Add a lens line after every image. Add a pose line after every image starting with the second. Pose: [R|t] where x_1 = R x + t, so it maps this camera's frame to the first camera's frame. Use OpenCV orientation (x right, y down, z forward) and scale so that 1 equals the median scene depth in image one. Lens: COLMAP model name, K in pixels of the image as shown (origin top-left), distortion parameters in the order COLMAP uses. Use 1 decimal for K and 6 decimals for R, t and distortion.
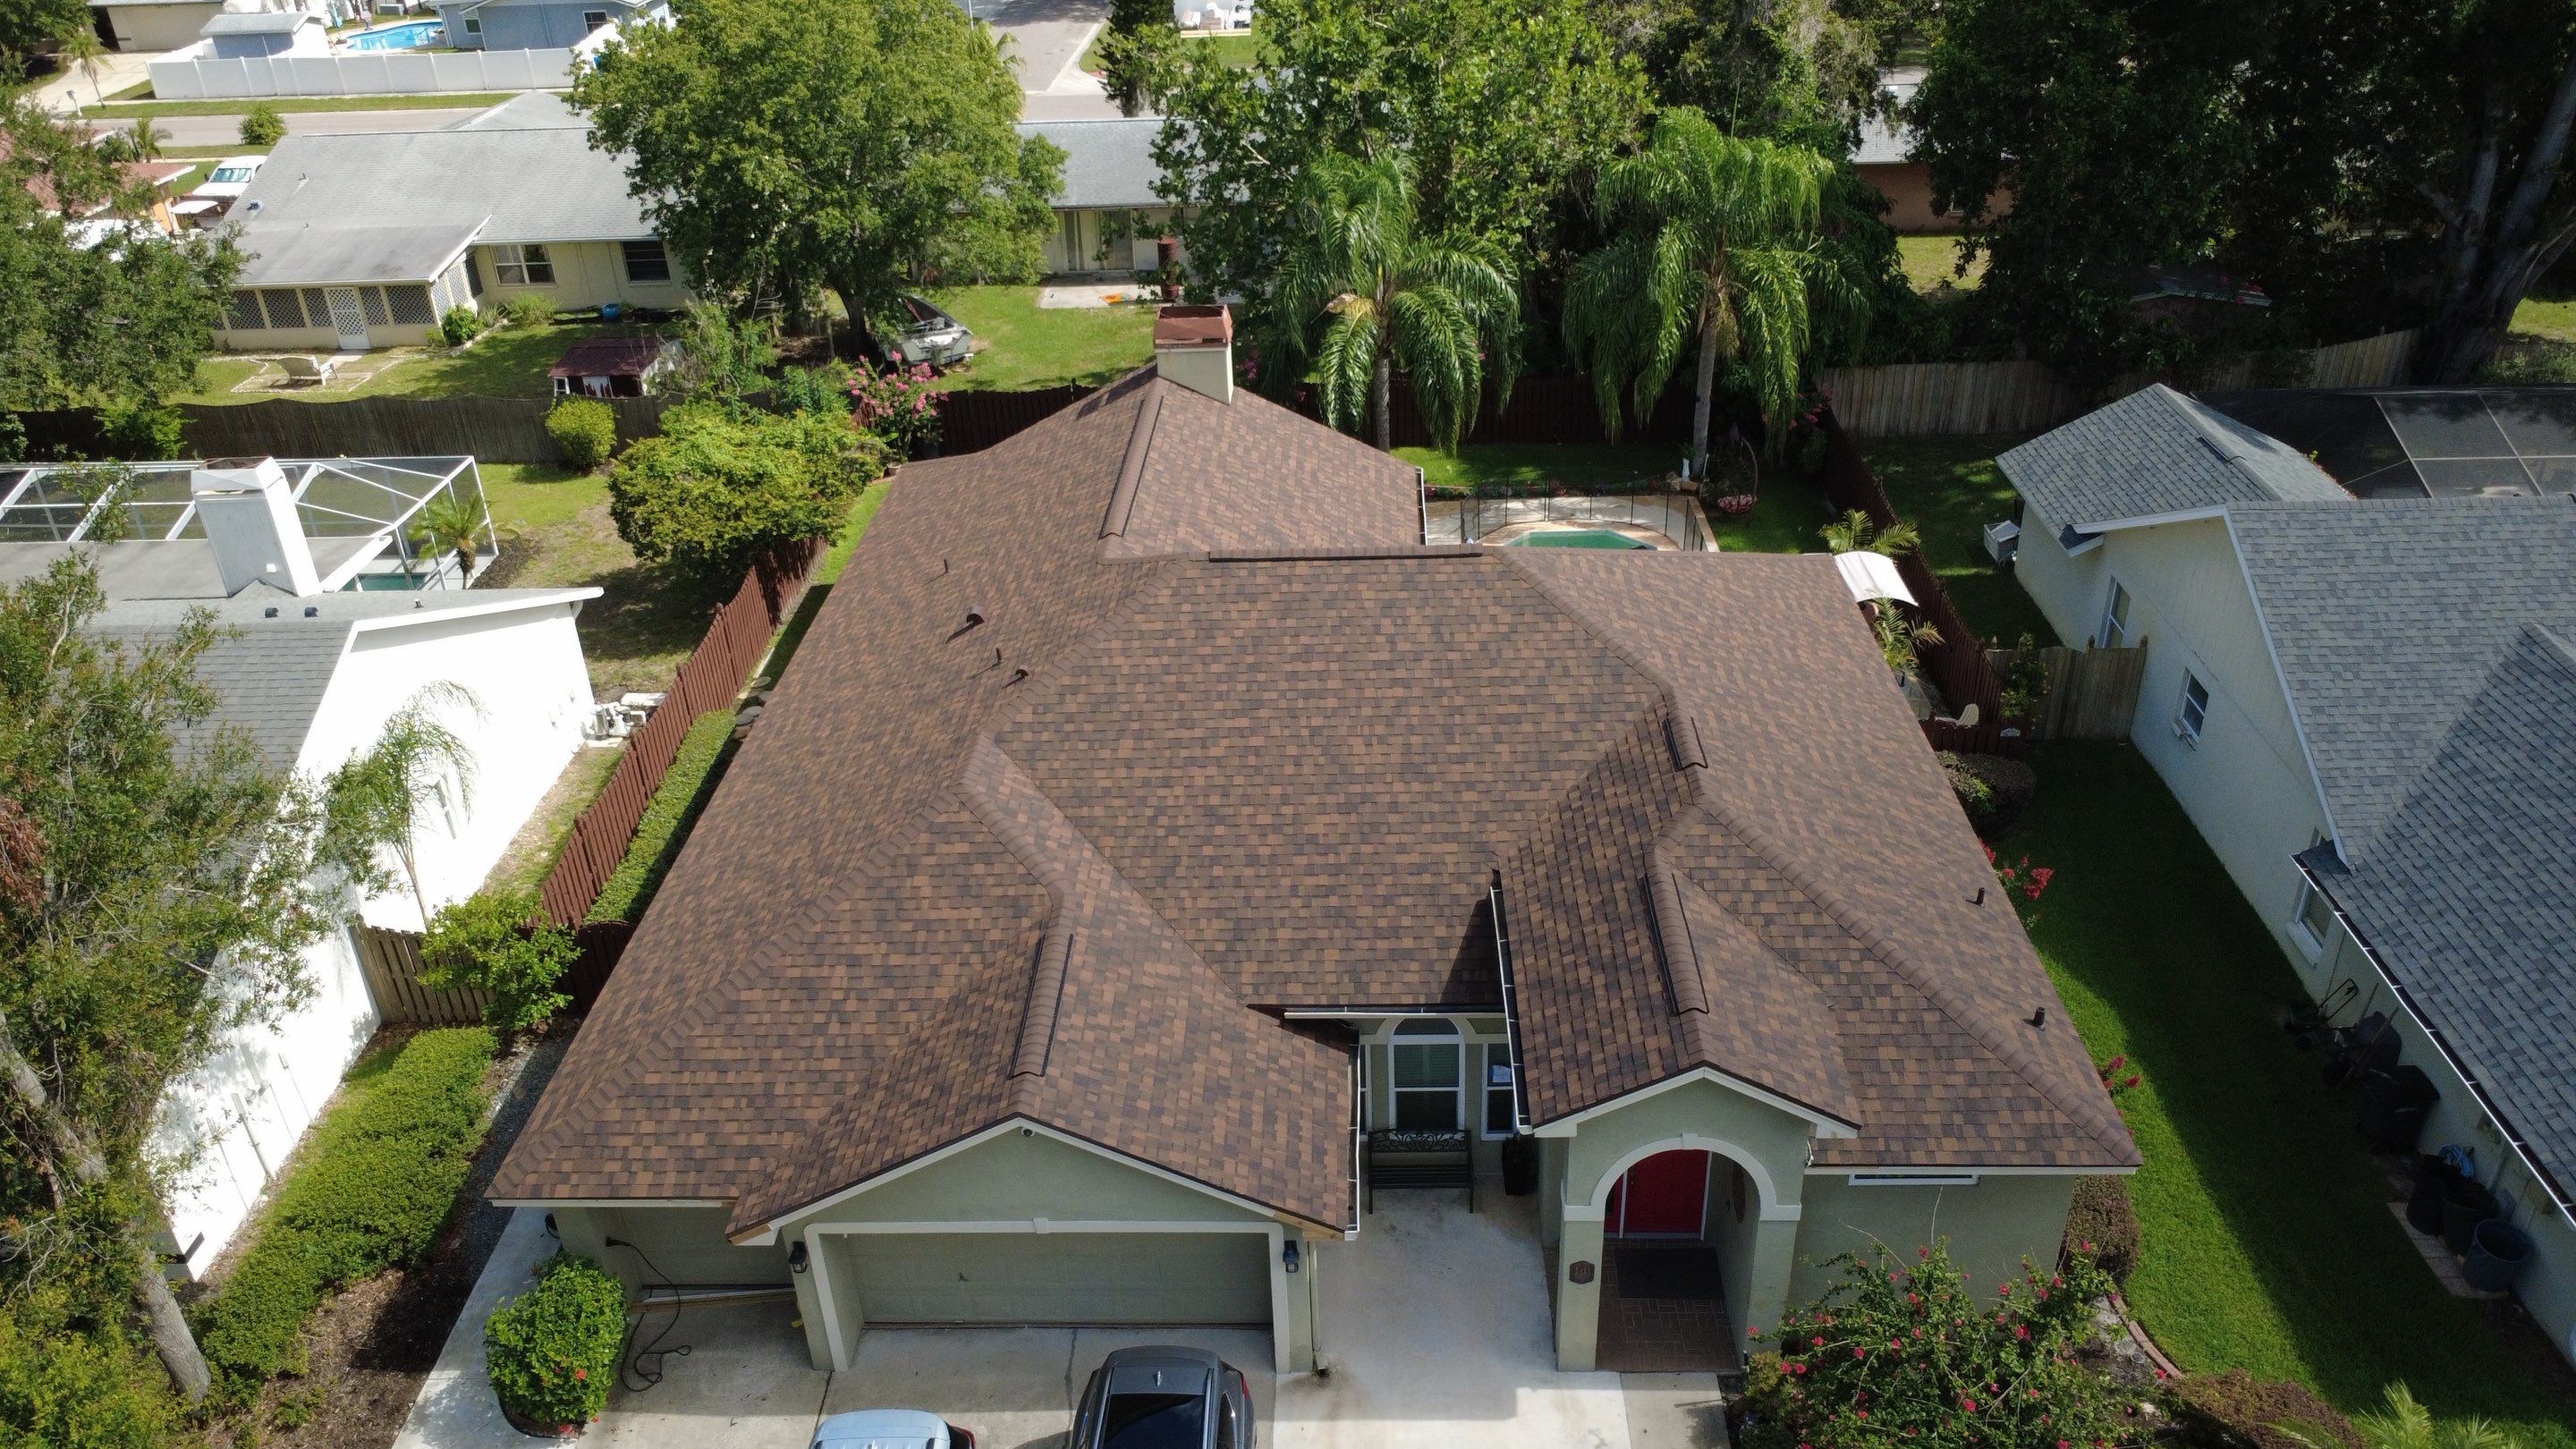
lens RADIAL K [[1873.8, 0, 1283.6], [0, 1873.8, 731.4], [0, 0, 1]] dist [-0.003399, 0.005858]
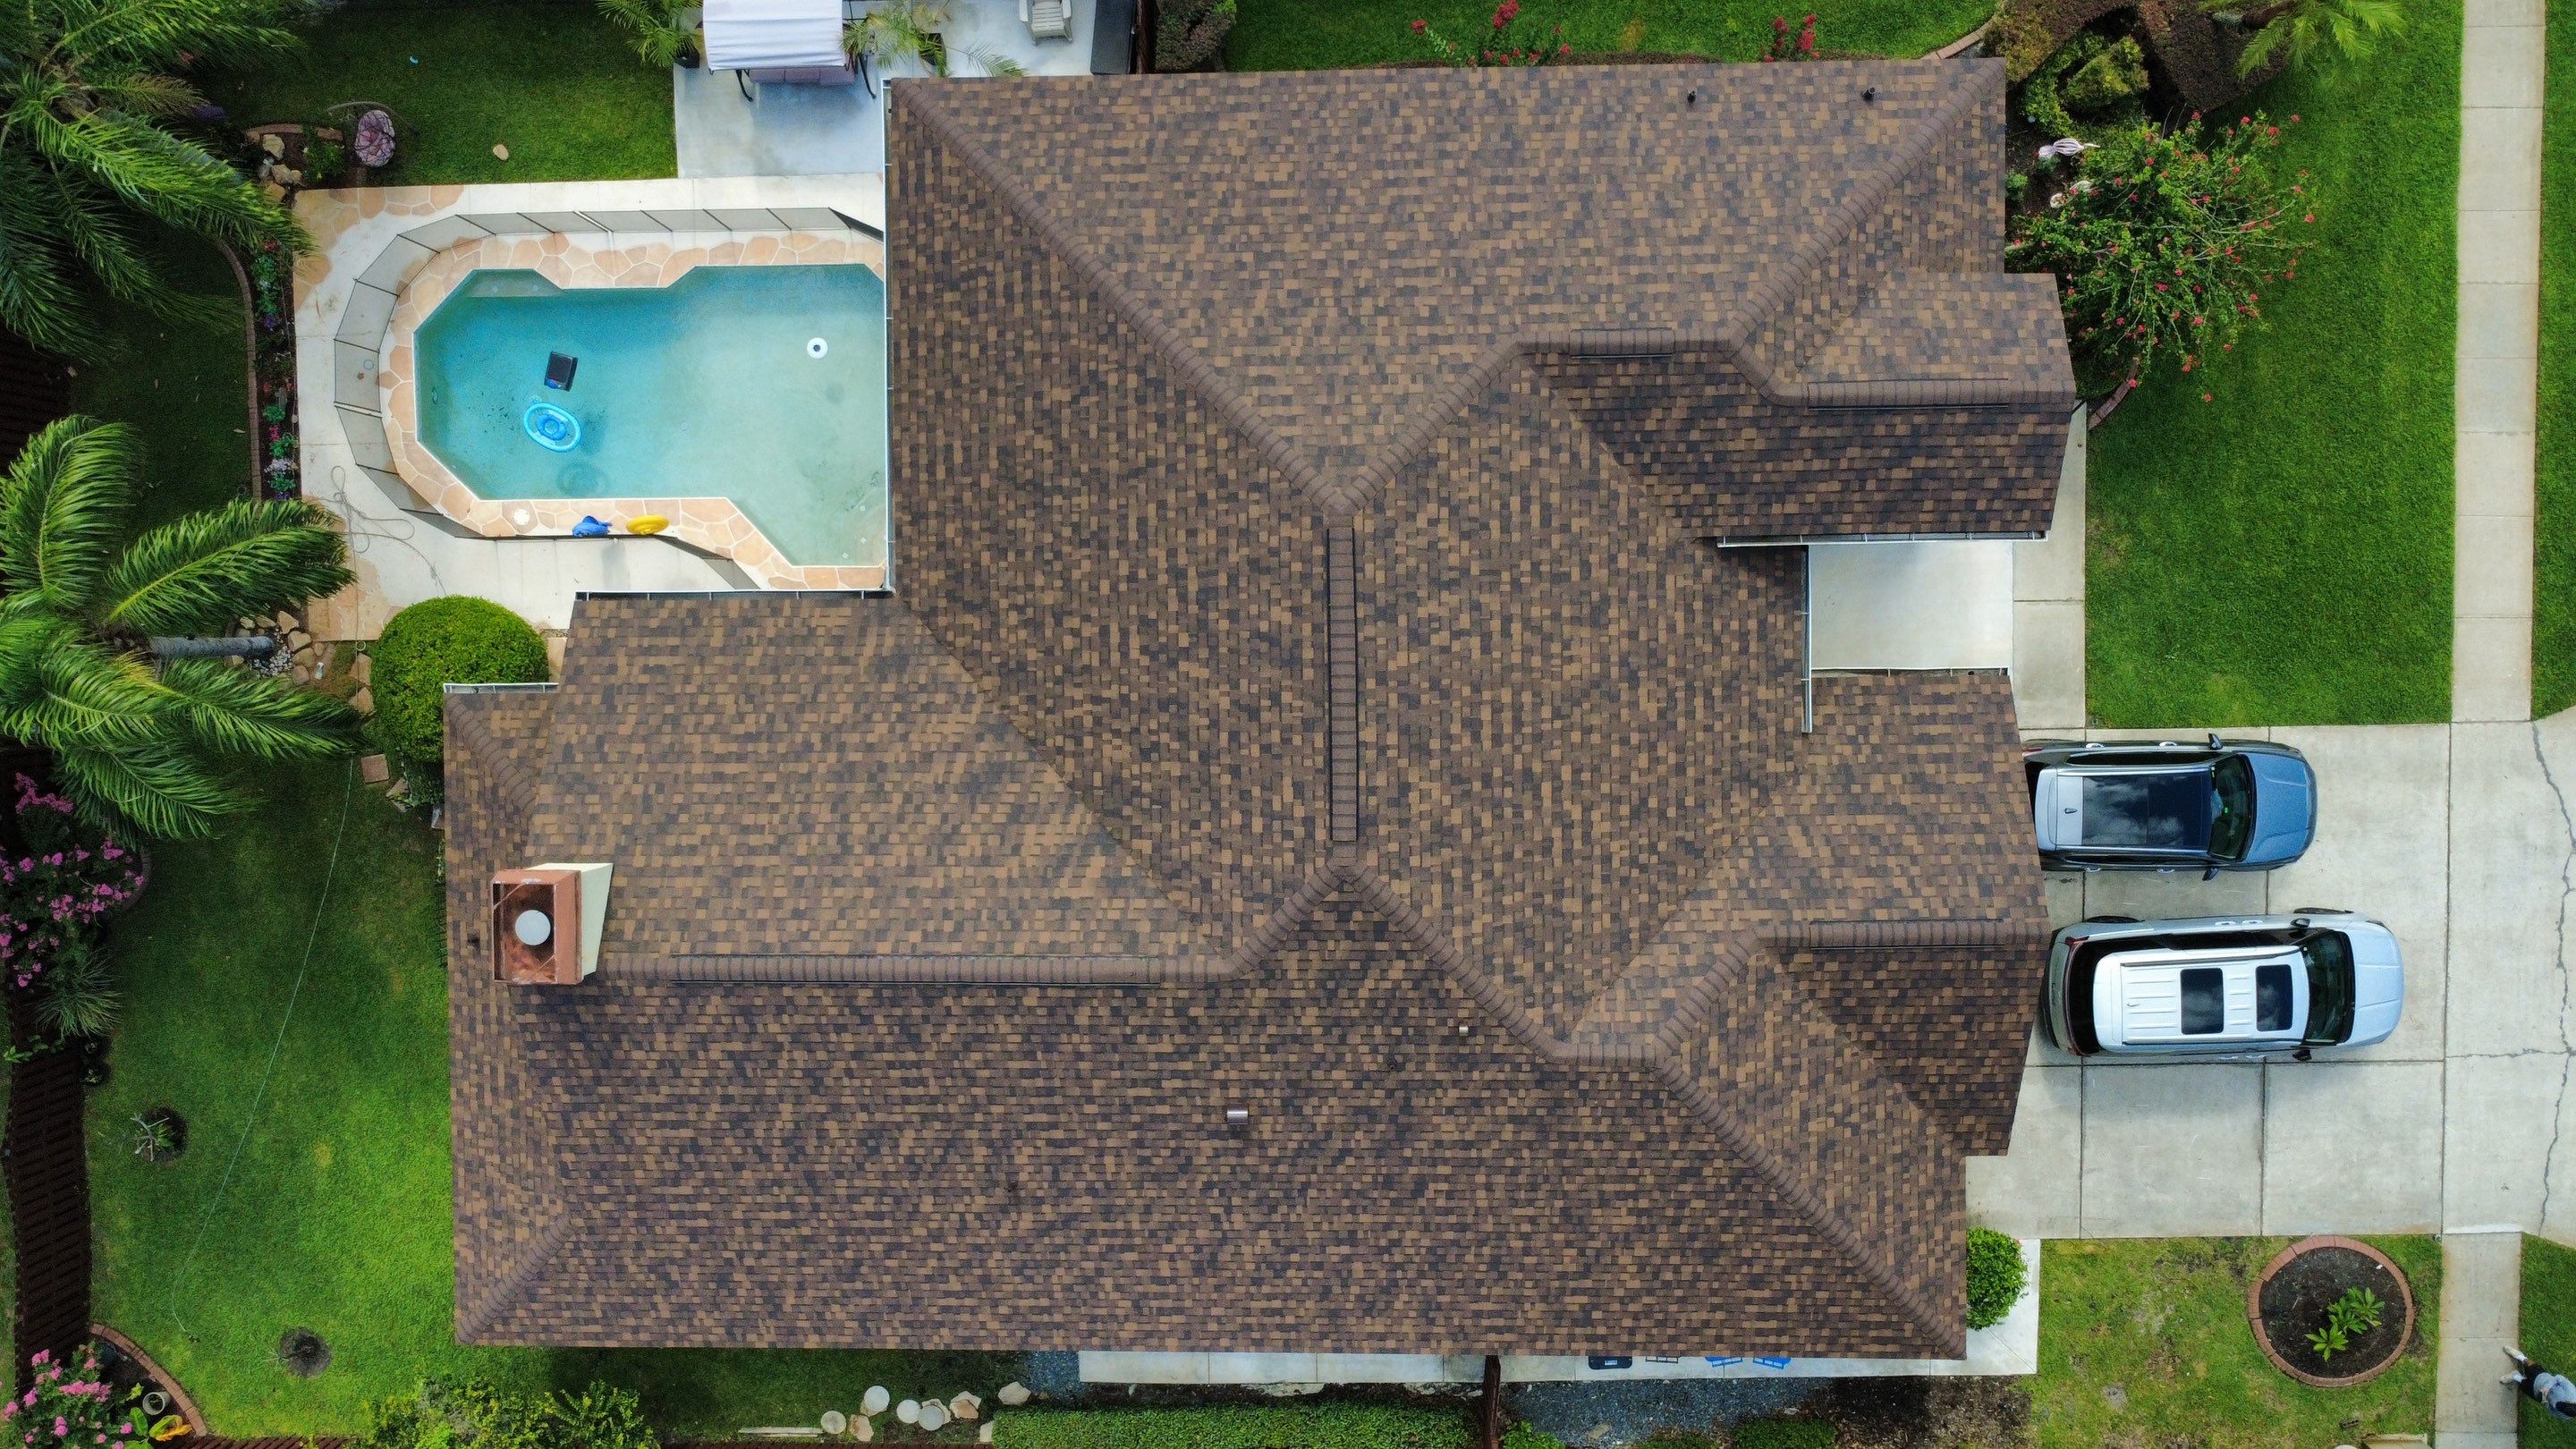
lens RADIAL K [[1873.8, 0, 1284.7], [0, 1873.8, 721.9], [0, 0, 1]] dist [-0.003399, 0.005858]
pose [[-0.043218, -0.999054, 0.004910, 0.014264], [0.533814, -0.018937, 0.845390, -0.927920], [-0.844497, 0.039157, 0.534127, 0.612229]]
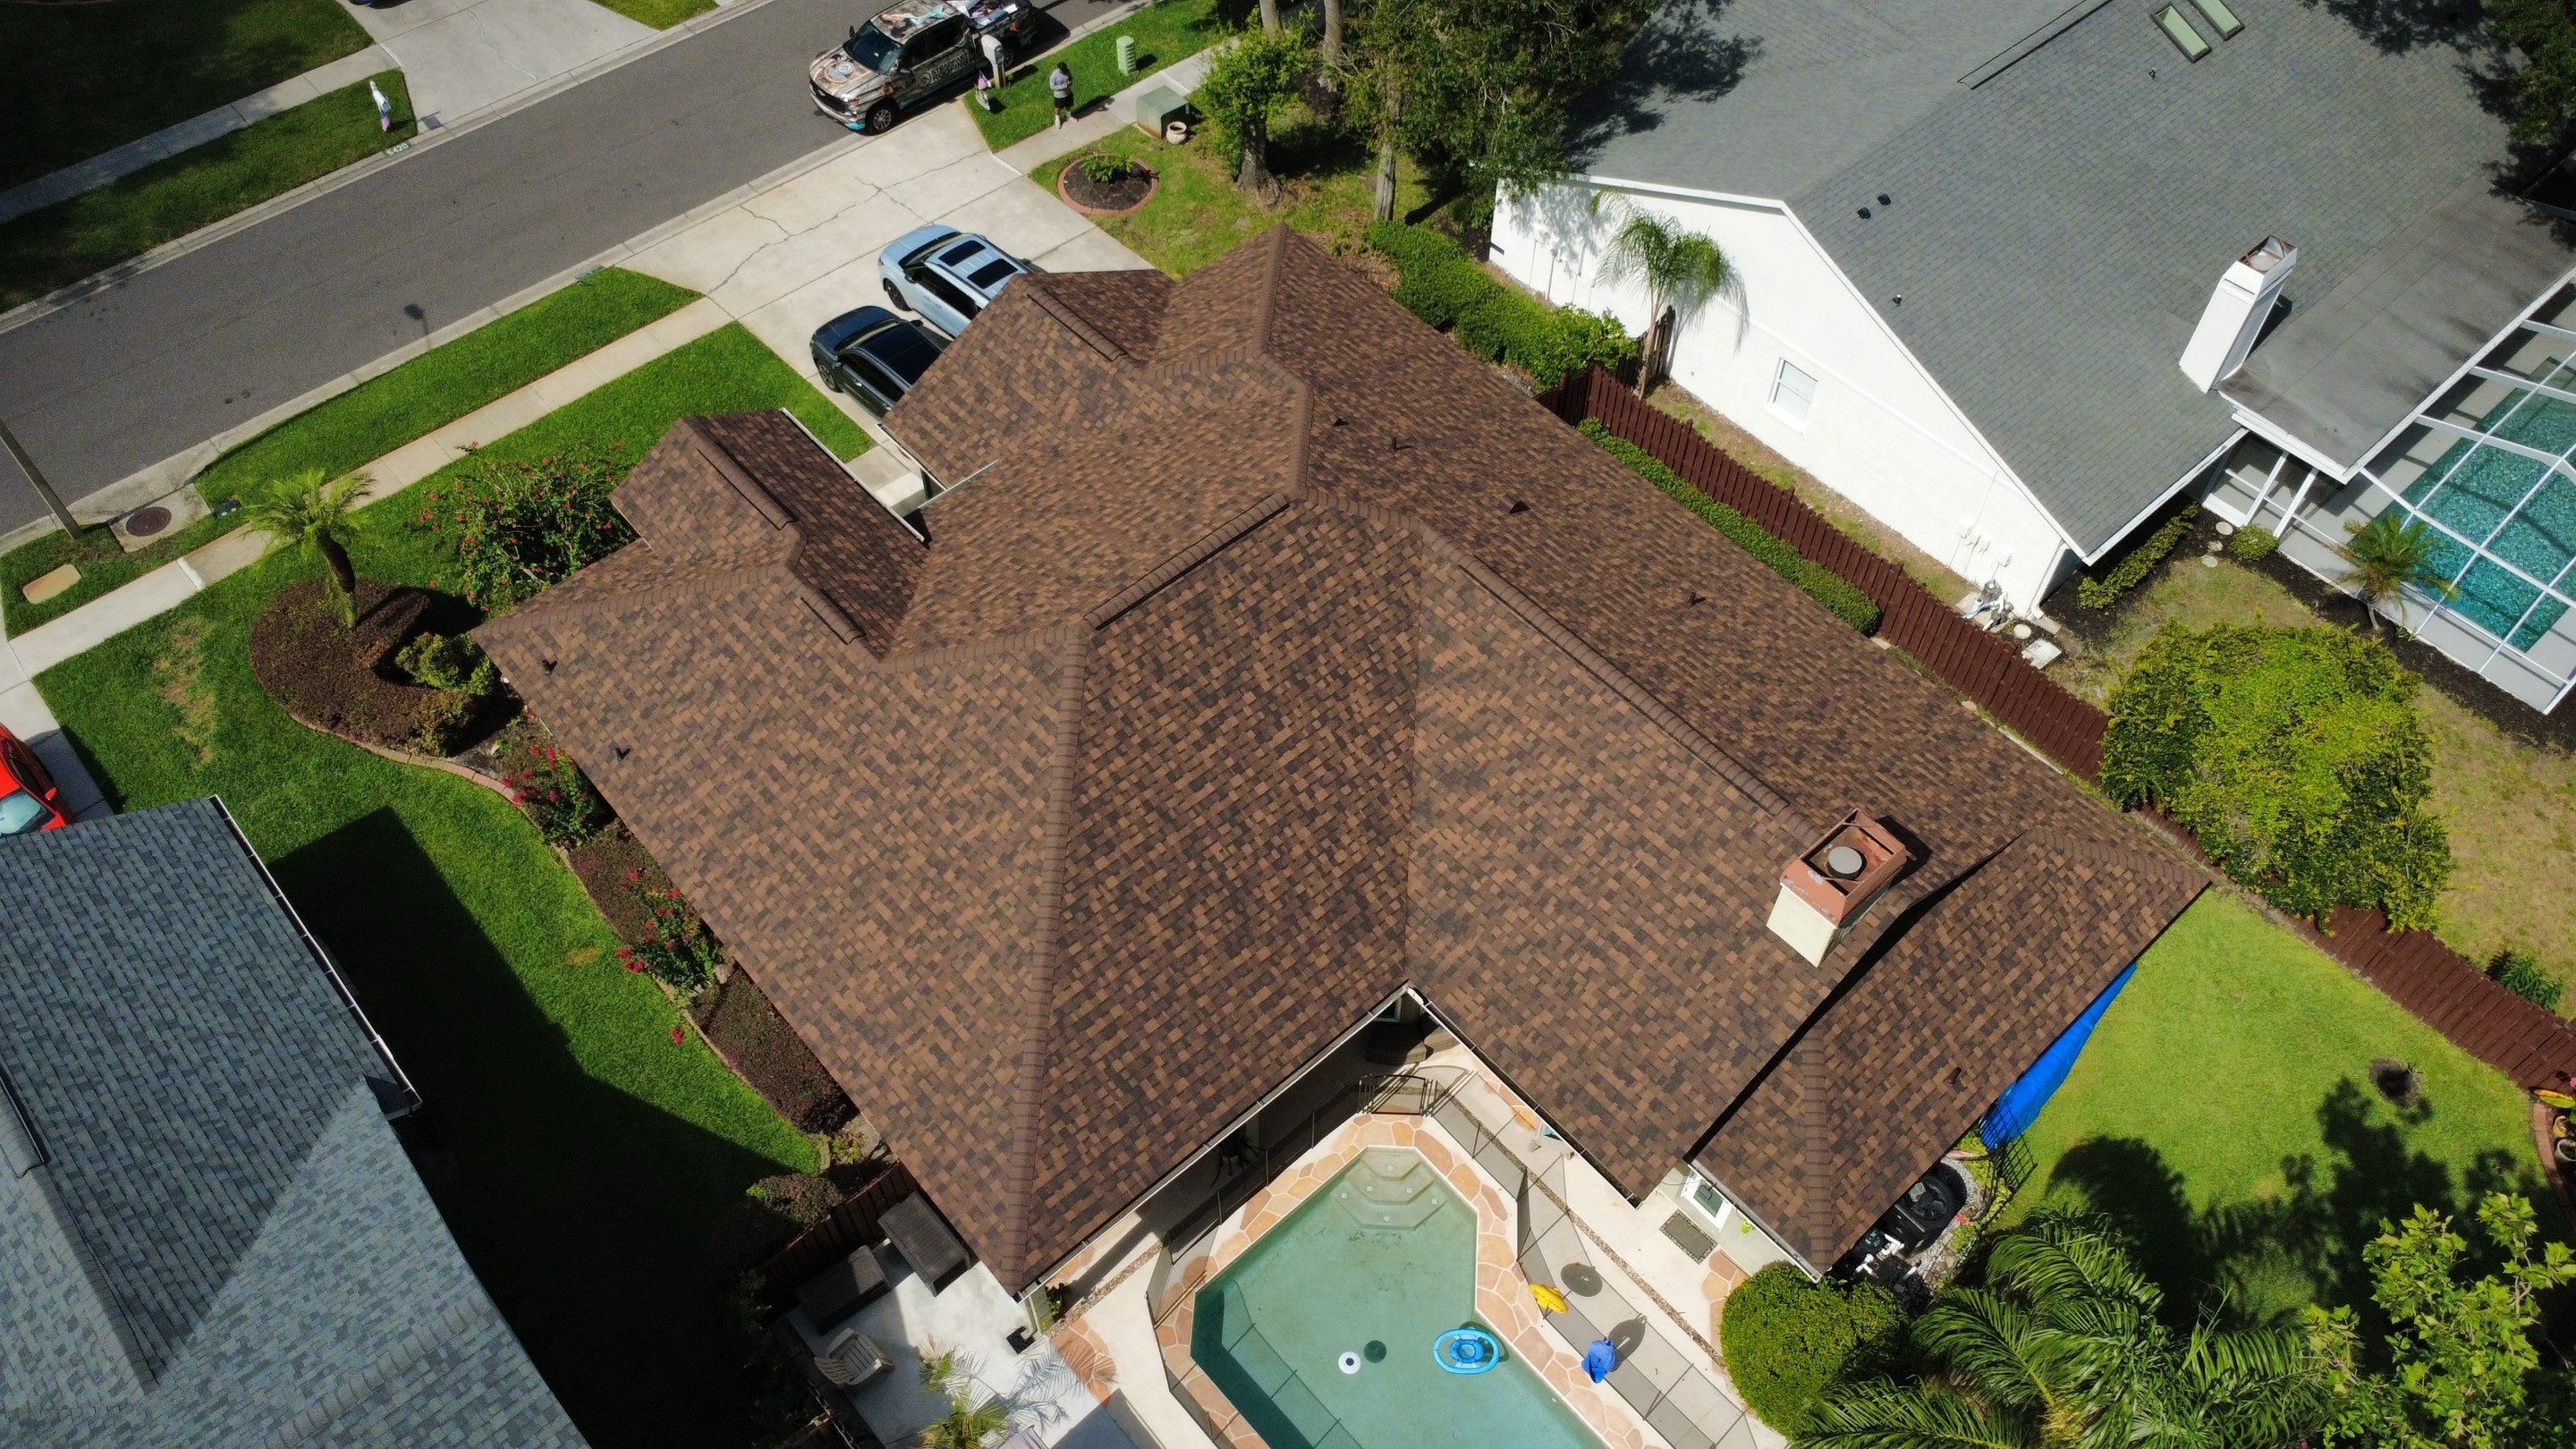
lens RADIAL K [[1873.8, 0, 1283.5], [0, 1873.8, 720.7], [0, 0, 1]] dist [-0.003399, 0.005858]
pose [[-0.720872, 0.570711, -0.393233, 0.515648], [-0.324002, 0.224059, 0.919141, -1.186521], [0.612672, 0.789991, 0.023394, 1.185897]]
